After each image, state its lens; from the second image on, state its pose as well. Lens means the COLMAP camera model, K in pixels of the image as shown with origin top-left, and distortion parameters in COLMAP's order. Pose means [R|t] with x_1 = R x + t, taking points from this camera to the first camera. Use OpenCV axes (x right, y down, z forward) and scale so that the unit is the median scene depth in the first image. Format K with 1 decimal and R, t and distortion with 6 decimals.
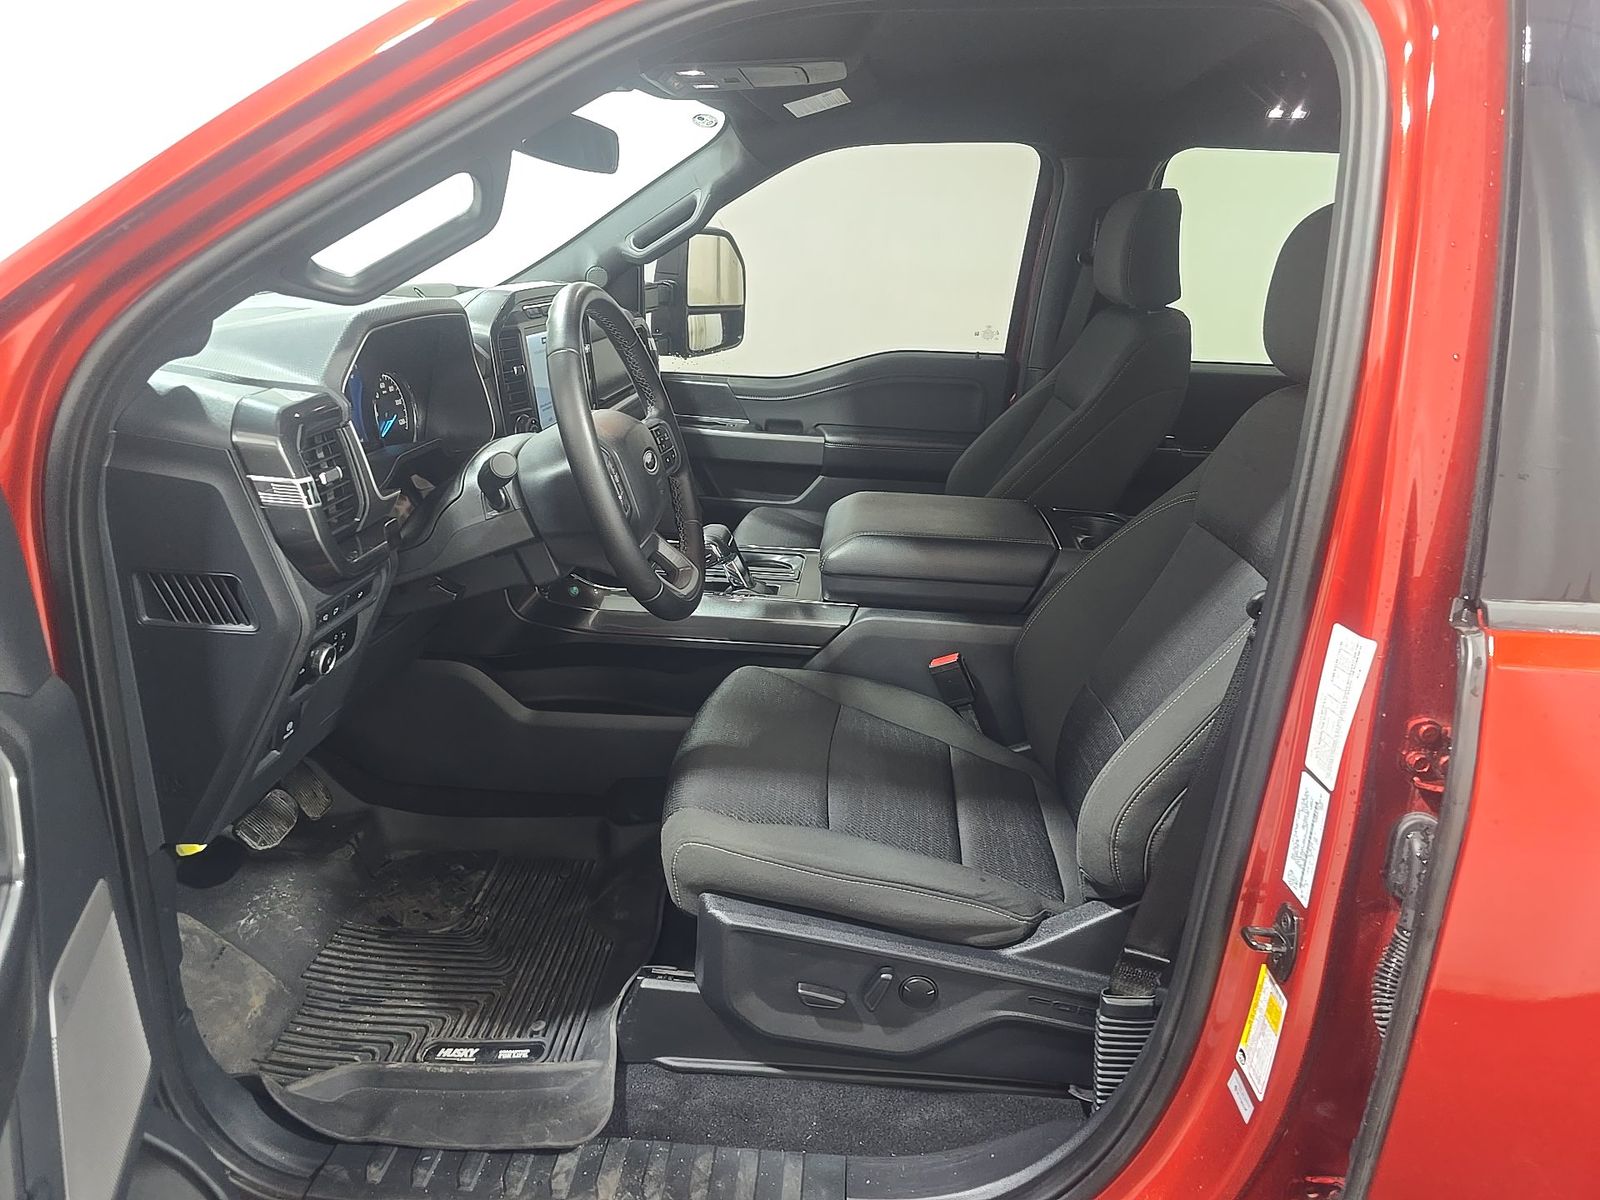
lens RADIAL K [[1083.0, 0, 806.4], [0, 1083.0, 605.4], [0, 0, 1]] dist [0.023037, -0.023980]
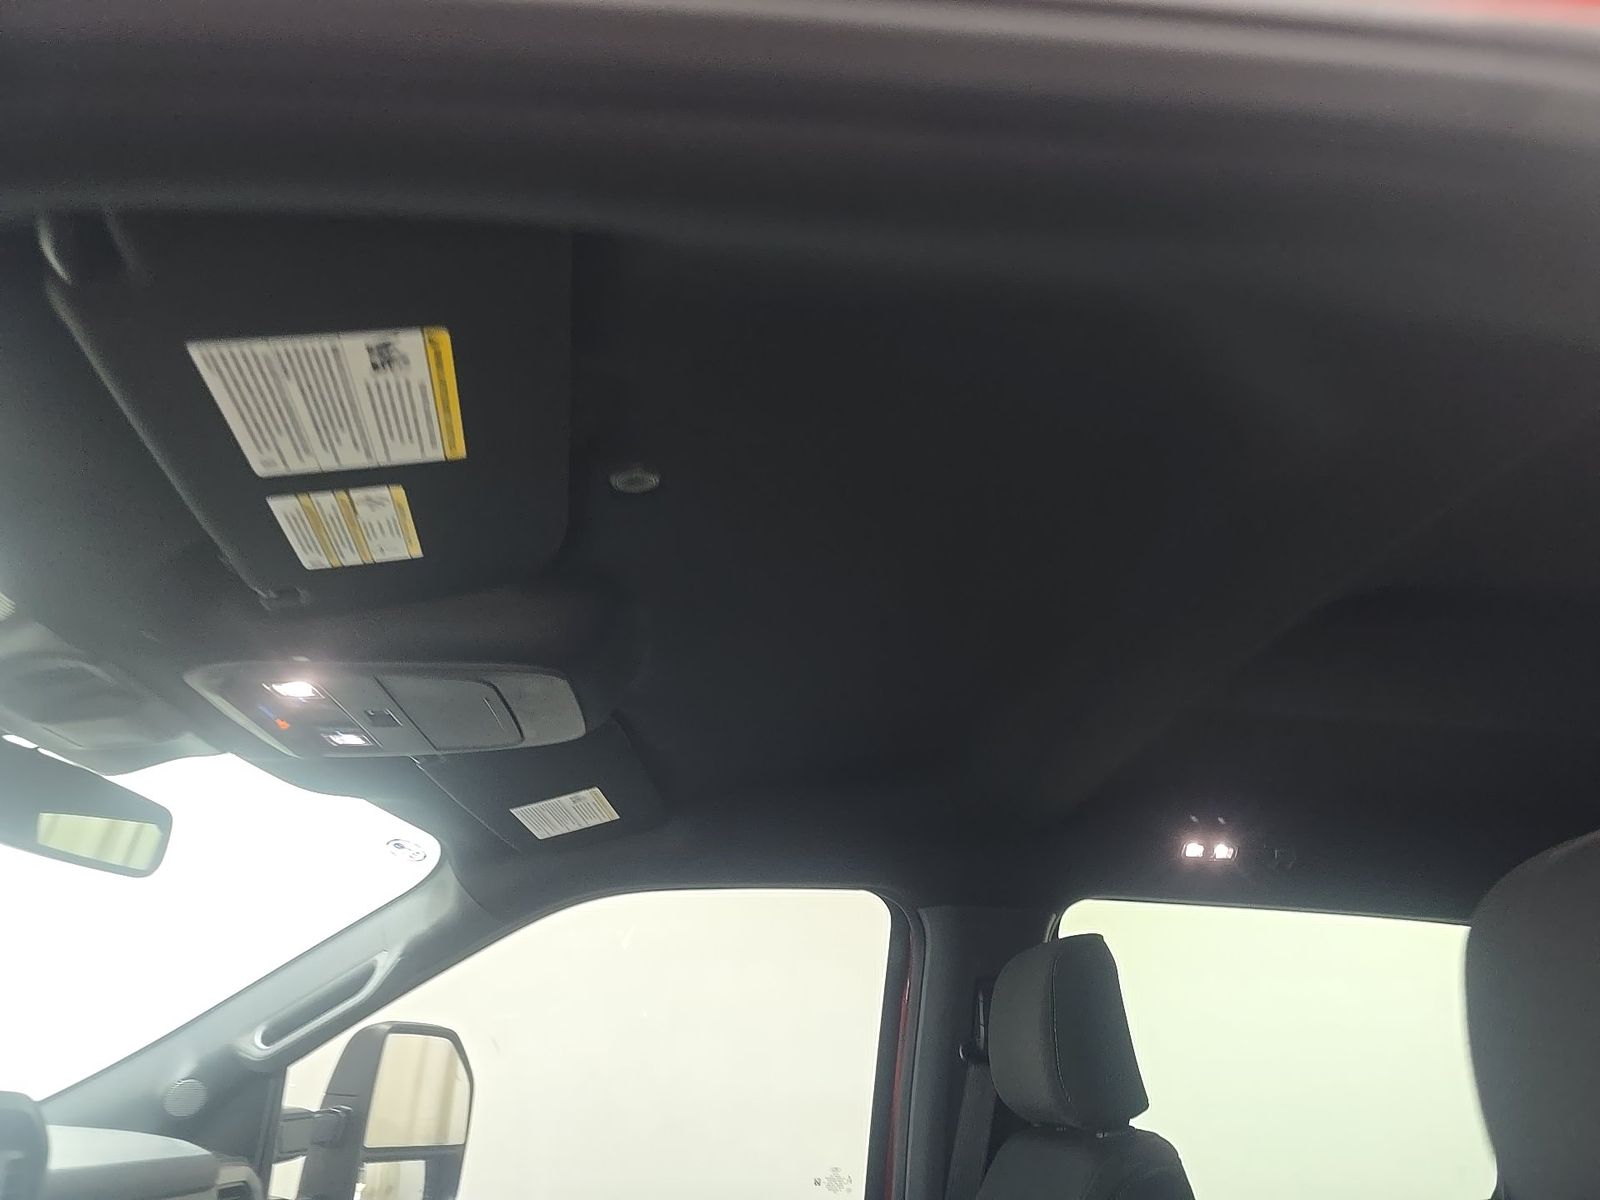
lens RADIAL K [[1083.0, 0, 809.4], [0, 1083.0, 602.8], [0, 0, 1]] dist [0.023037, -0.023980]
pose [[0.989101, 0.046556, 0.139681, 0.052338], [0.059392, 0.741924, -0.667848, -0.087957], [-0.134725, 0.668865, 0.731073, 0.351343]]
